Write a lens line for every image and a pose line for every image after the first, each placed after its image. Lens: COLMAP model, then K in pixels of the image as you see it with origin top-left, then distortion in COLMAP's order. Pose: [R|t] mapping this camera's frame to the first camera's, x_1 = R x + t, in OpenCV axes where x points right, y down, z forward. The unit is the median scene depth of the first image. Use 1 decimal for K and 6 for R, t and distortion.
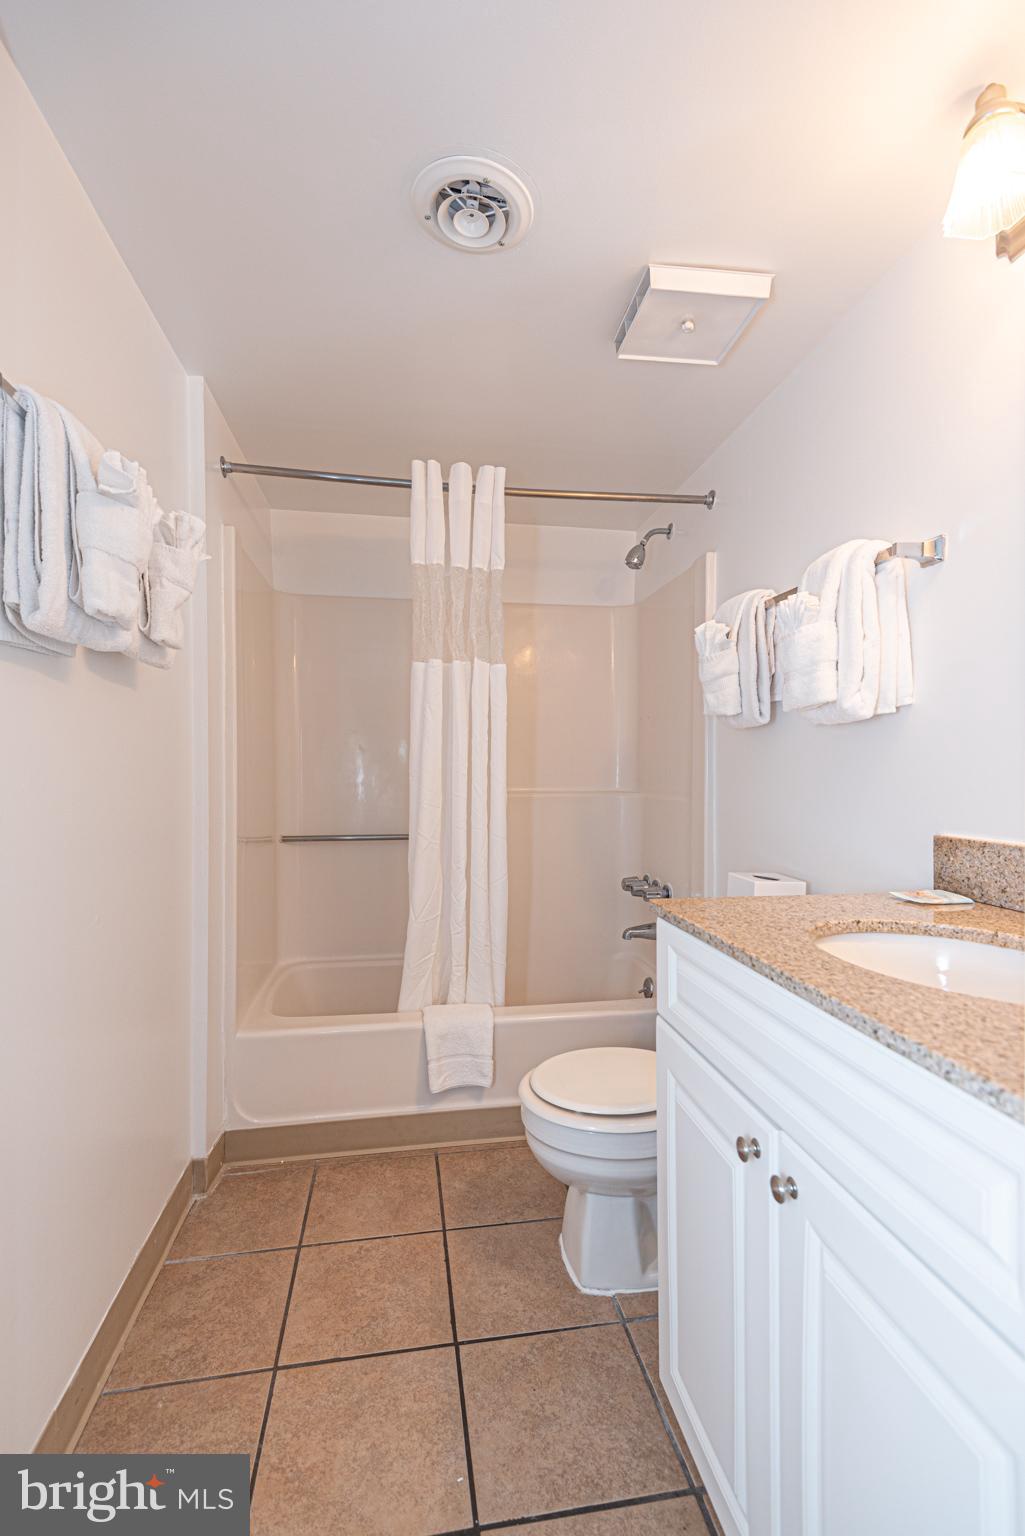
lens RADIAL K [[701.5, 0, 512.5], [0, 701.5, 768.0], [0, 0, 1]] dist [0.029670, -0.015697]
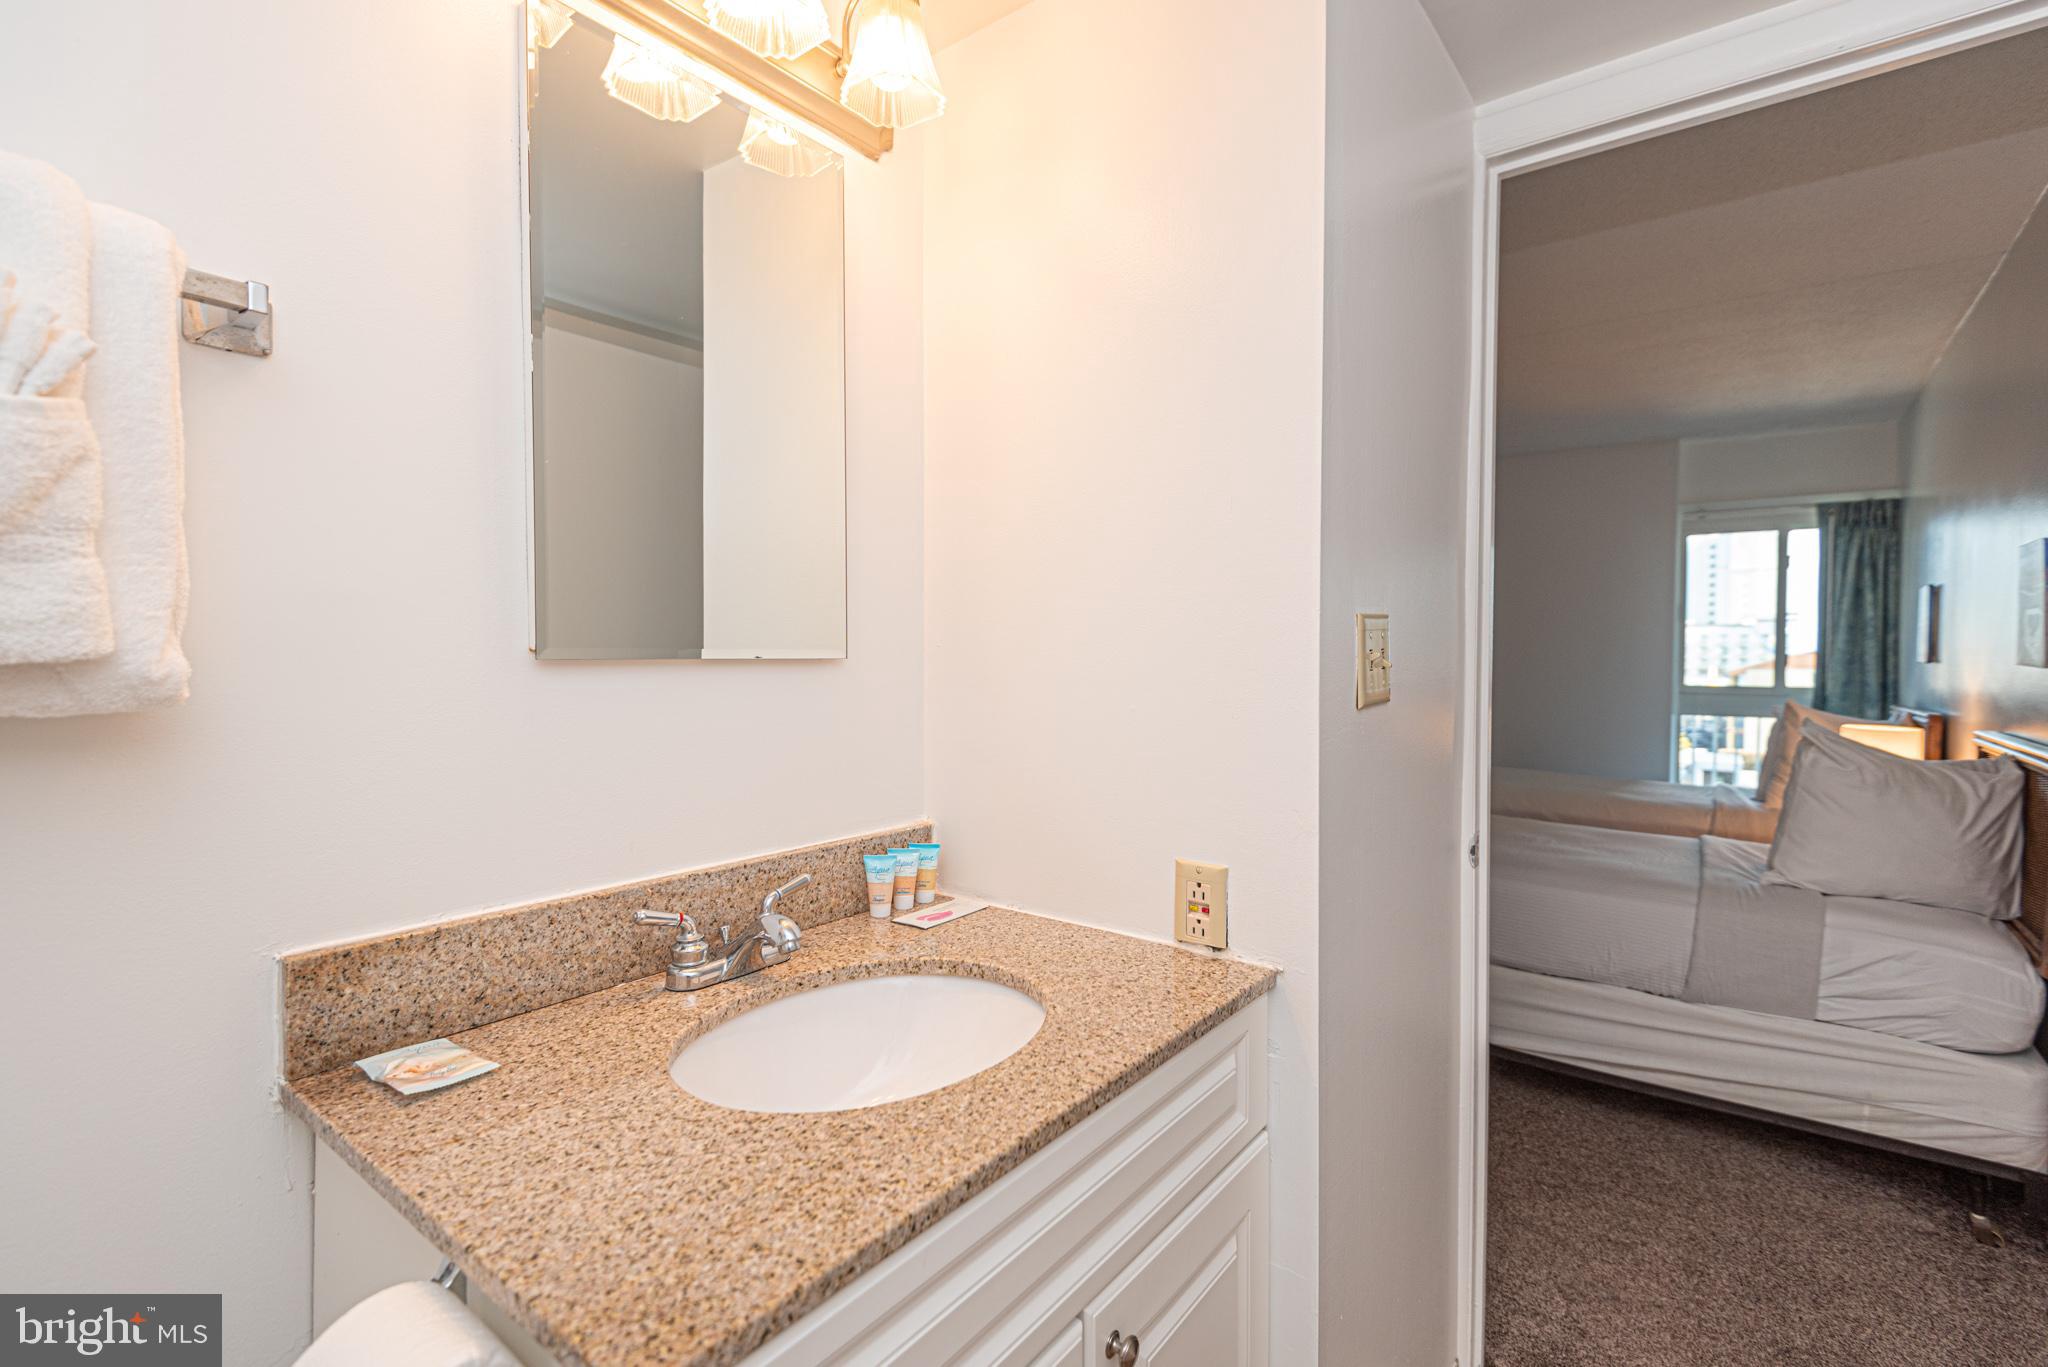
lens RADIAL K [[935.3, 0, 1030.4], [0, 935.3, 659.5], [0, 0, 1]] dist [0.029670, -0.015697]
pose [[-0.687572, -0.009417, 0.726055, -0.201846], [-0.005295, 0.999954, 0.007955, -0.120832], [-0.726097, 0.001625, -0.687590, 1.207935]]
